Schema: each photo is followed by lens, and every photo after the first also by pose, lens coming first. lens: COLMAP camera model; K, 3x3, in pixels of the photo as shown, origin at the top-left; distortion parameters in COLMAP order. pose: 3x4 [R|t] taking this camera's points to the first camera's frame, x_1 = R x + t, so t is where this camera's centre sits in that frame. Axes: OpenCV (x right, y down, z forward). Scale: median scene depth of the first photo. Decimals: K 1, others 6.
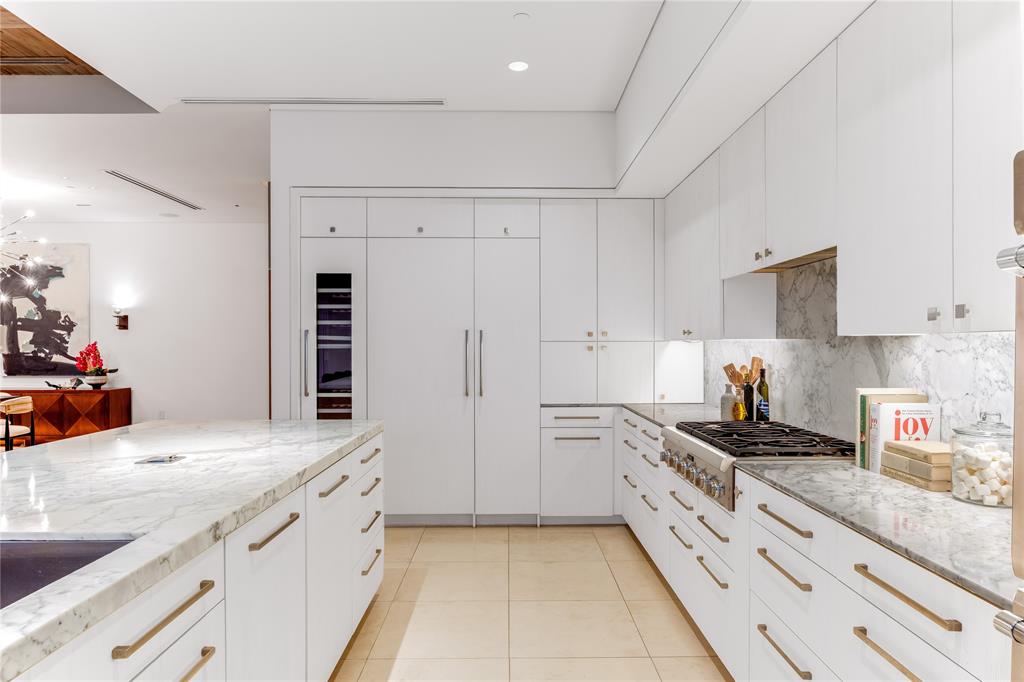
lens RADIAL K [[646.5, 0, 512.0], [0, 646.5, 341.0], [0, 0, 1]] dist [0.007826, 0.001355]
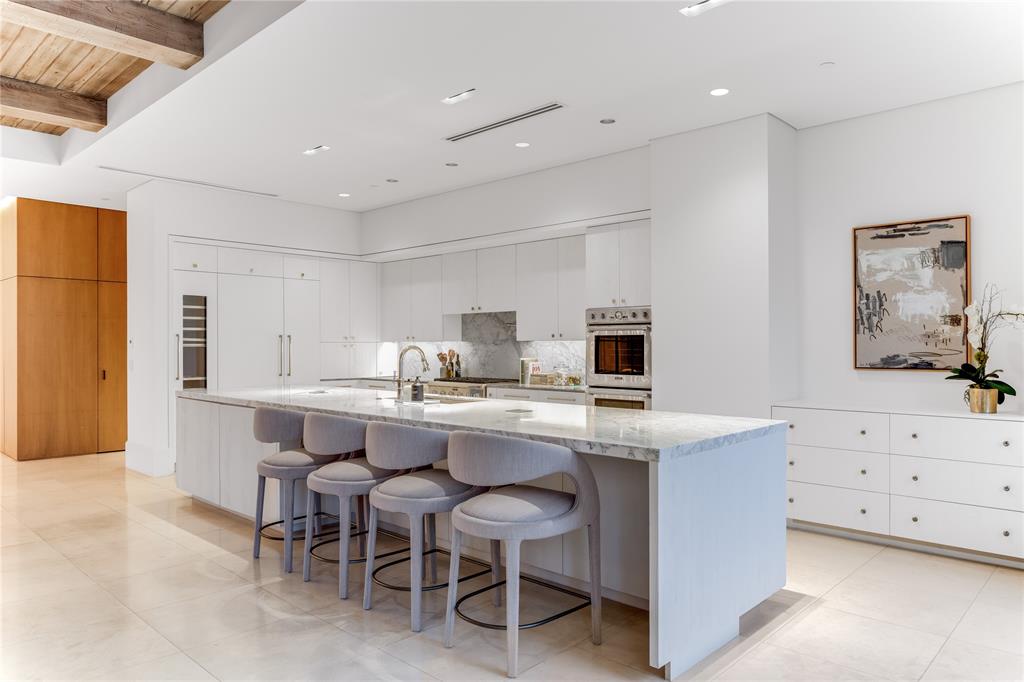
lens RADIAL K [[646.5, 0, 512.0], [0, 646.5, 341.0], [0, 0, 1]] dist [0.007826, 0.001355]
pose [[0.706453, 0.003963, 0.707748, -0.812333], [-0.003142, 0.999992, -0.002463, 0.000027], [-0.707753, -0.000483, 0.706460, -0.553610]]
